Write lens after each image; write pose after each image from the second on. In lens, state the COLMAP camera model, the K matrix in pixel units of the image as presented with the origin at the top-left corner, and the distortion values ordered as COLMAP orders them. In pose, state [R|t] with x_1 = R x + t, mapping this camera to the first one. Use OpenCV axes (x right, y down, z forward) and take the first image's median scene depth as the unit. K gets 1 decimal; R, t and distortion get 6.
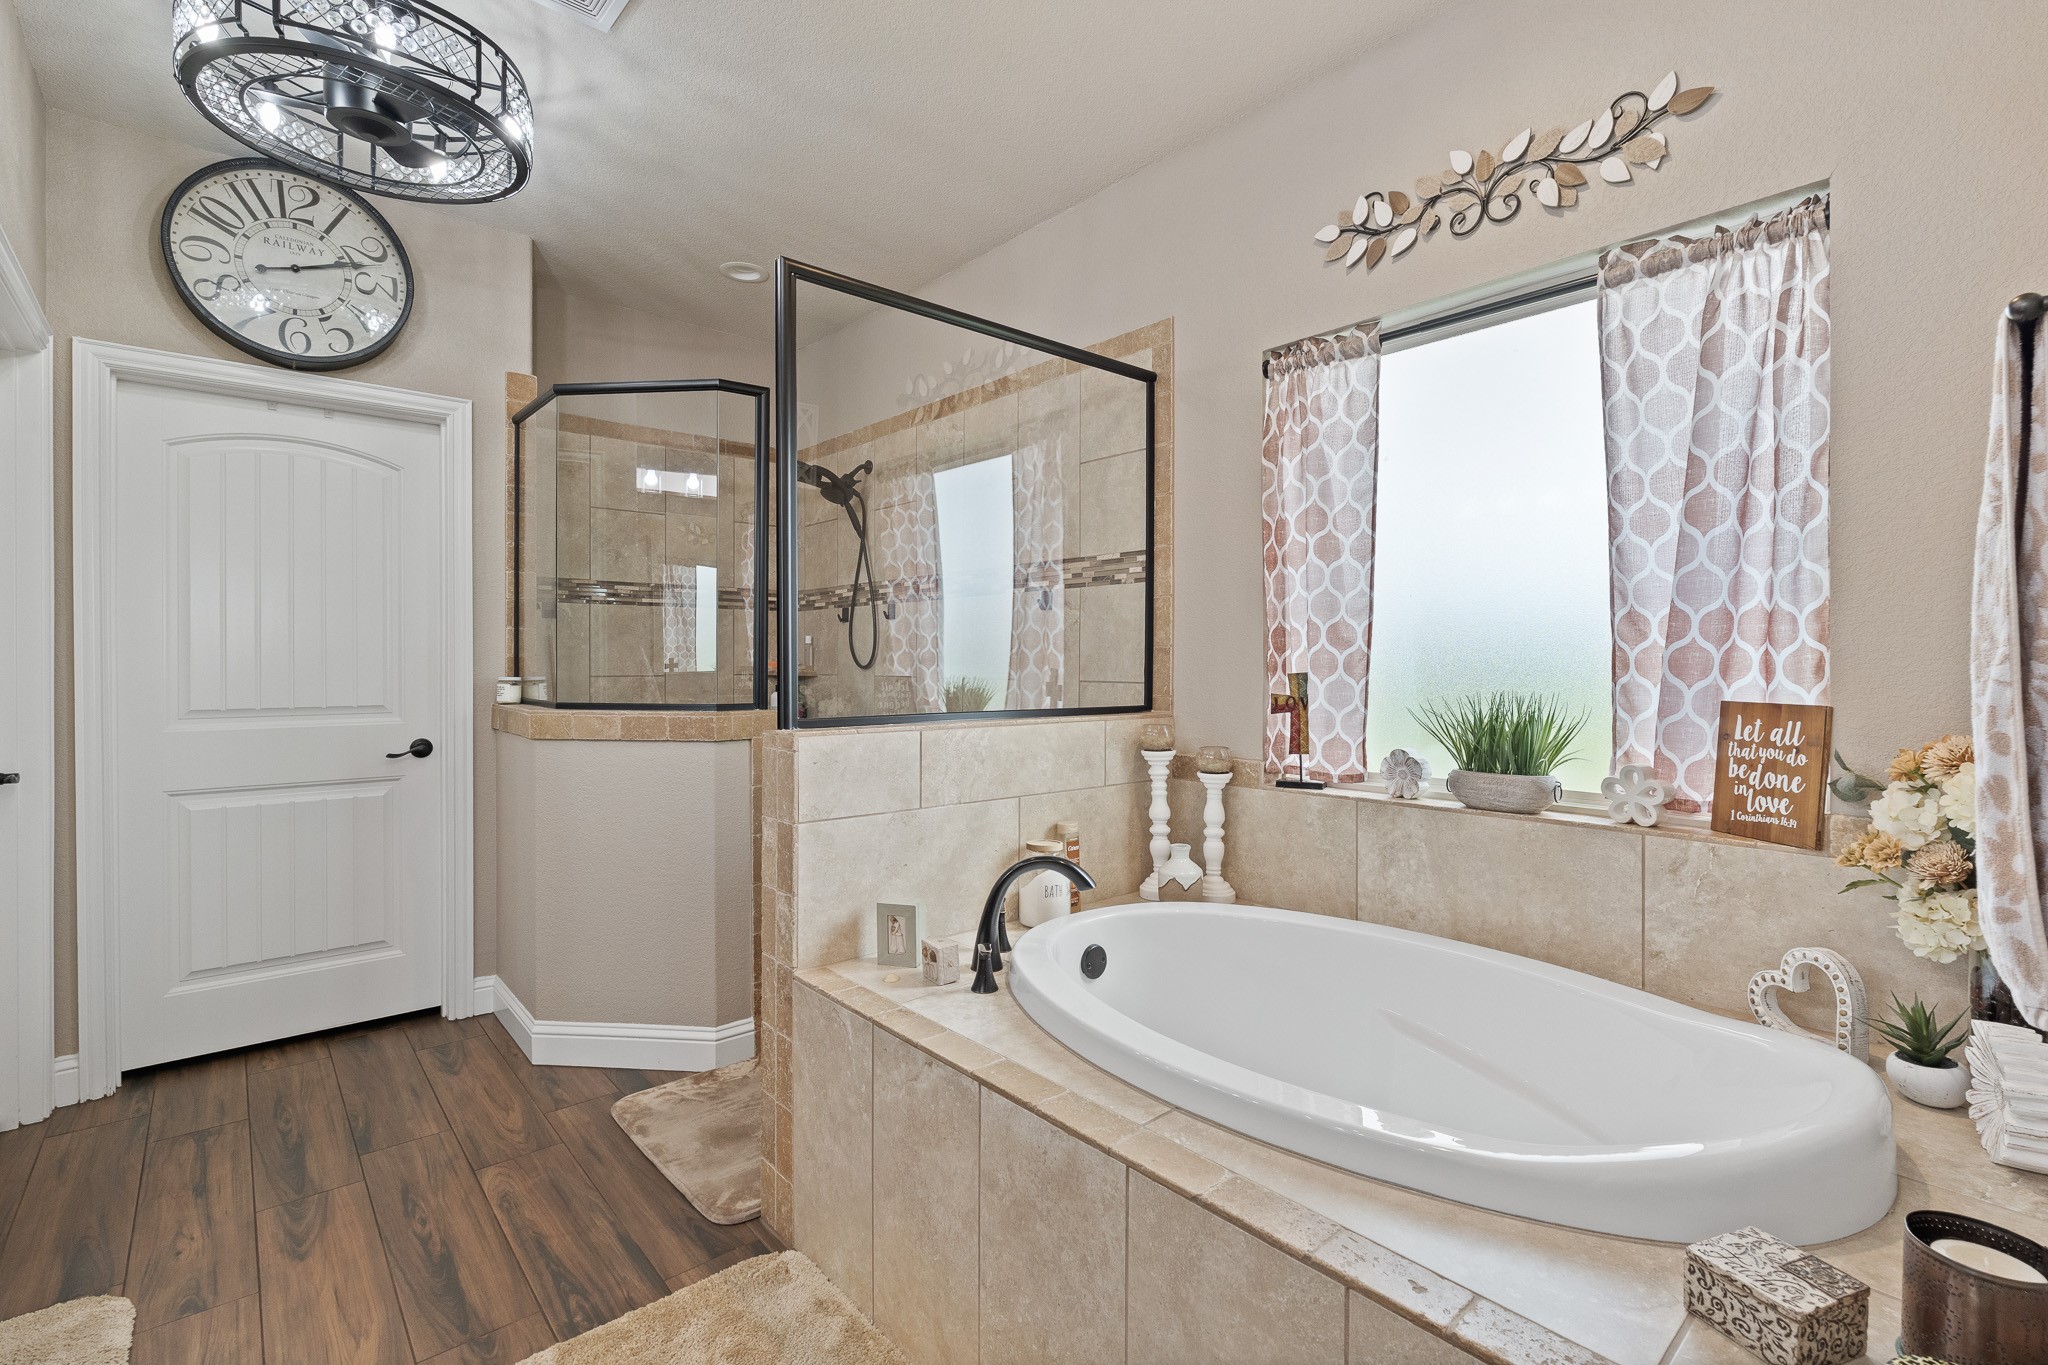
lens RADIAL K [[912.2, 0, 1030.3], [0, 912.2, 665.9], [0, 0, 1]] dist [-0.012366, 0.000039]
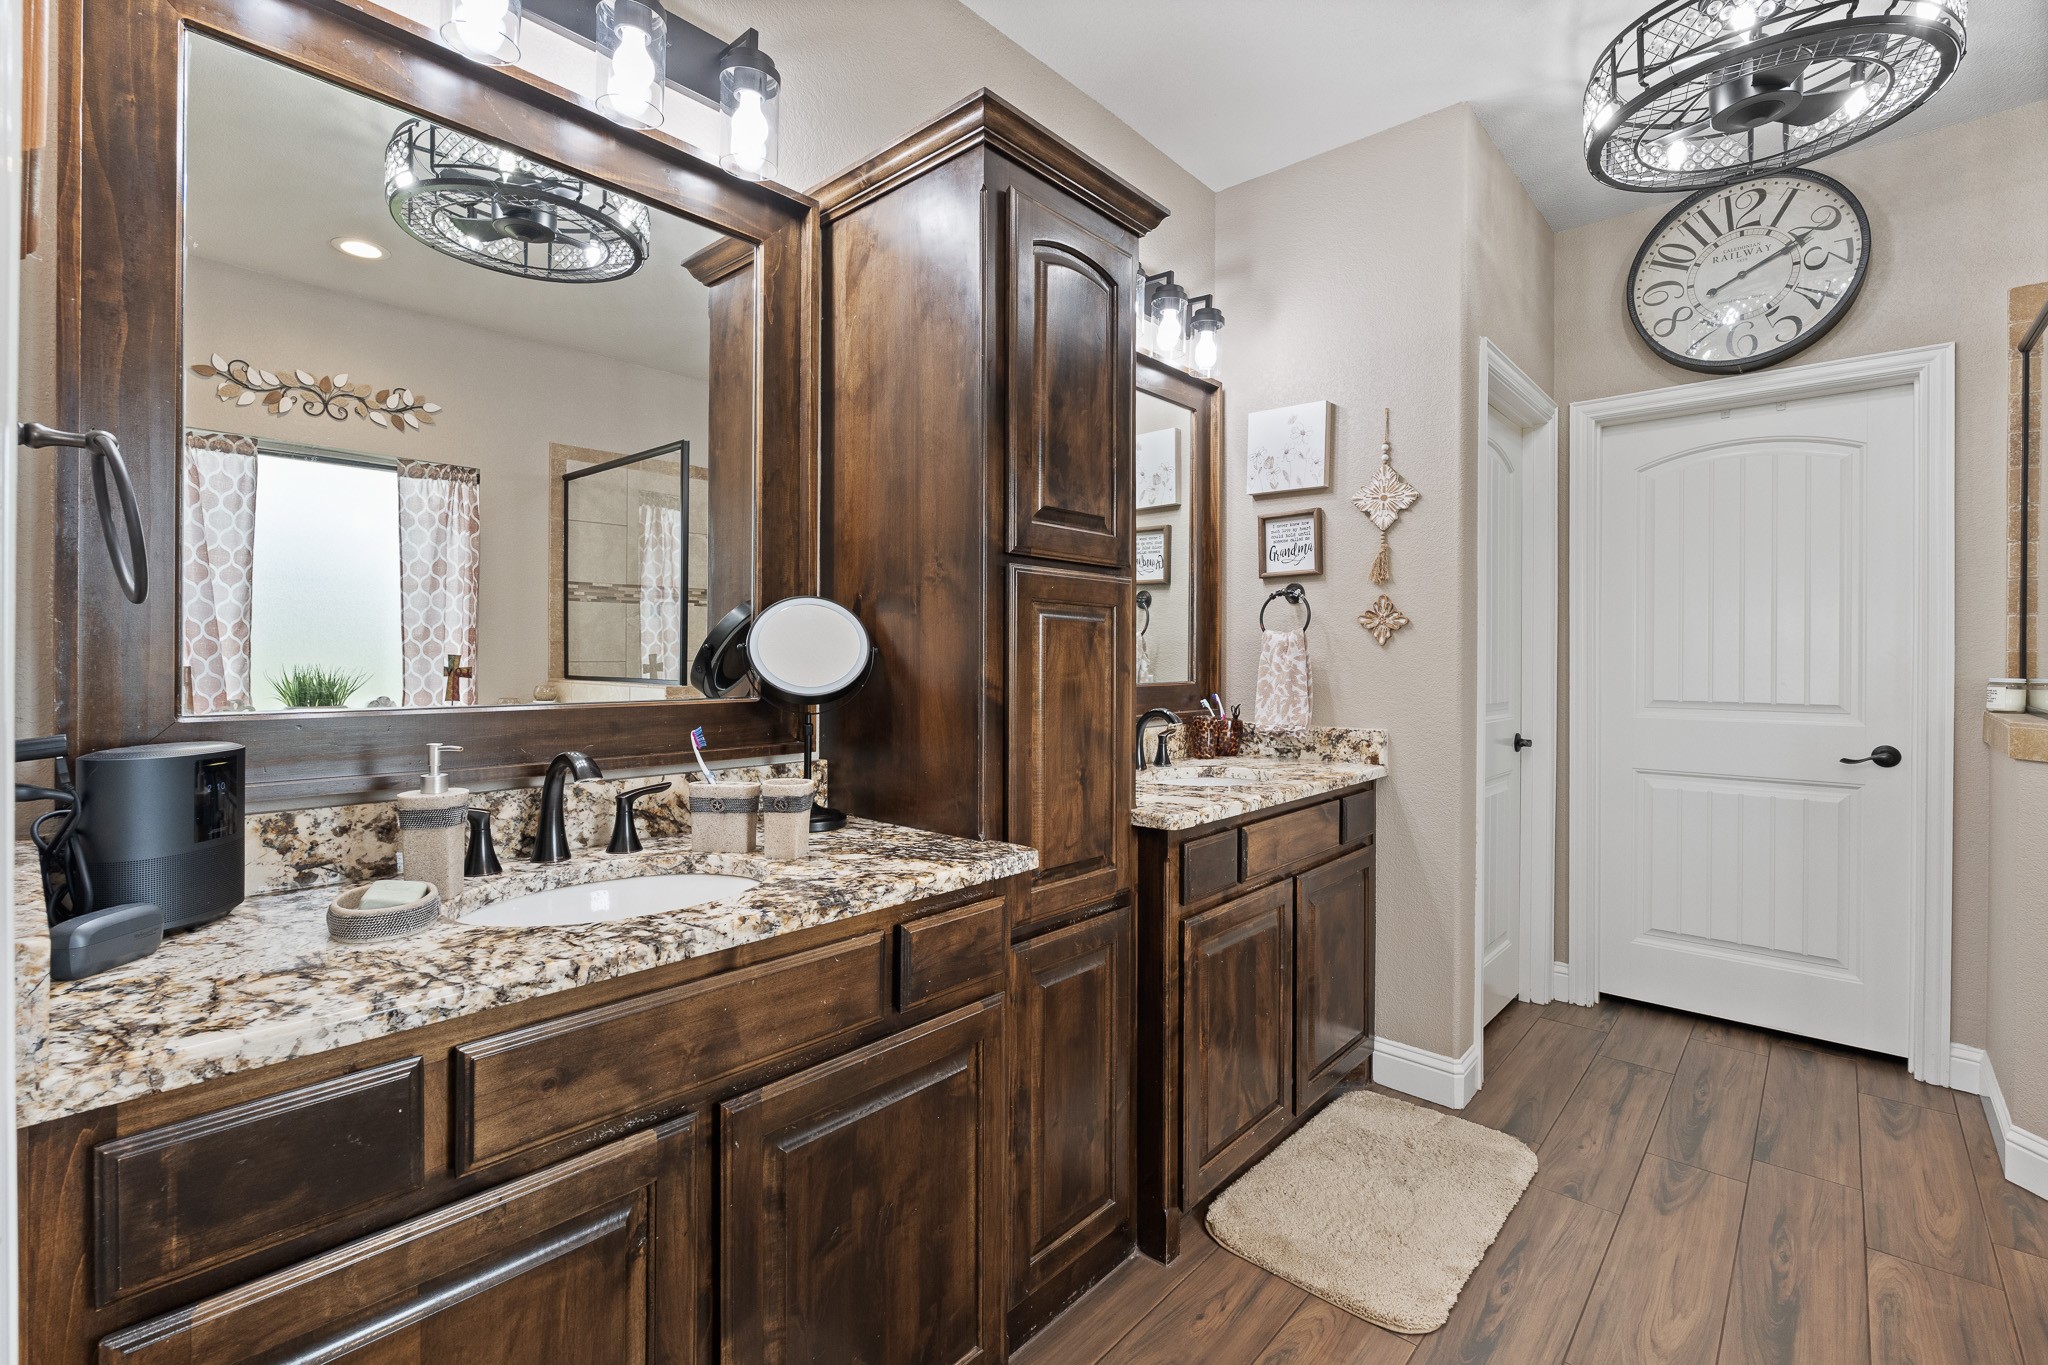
lens RADIAL K [[904.5, 0, 1034.6], [0, 904.5, 661.3], [0, 0, 1]] dist [-0.004727, -0.000151]
pose [[0.116473, 0.006166, -0.993175, 0.113280], [-0.008559, 0.999950, 0.005204, 0.001051], [0.993157, 0.007895, 0.116520, 0.084983]]
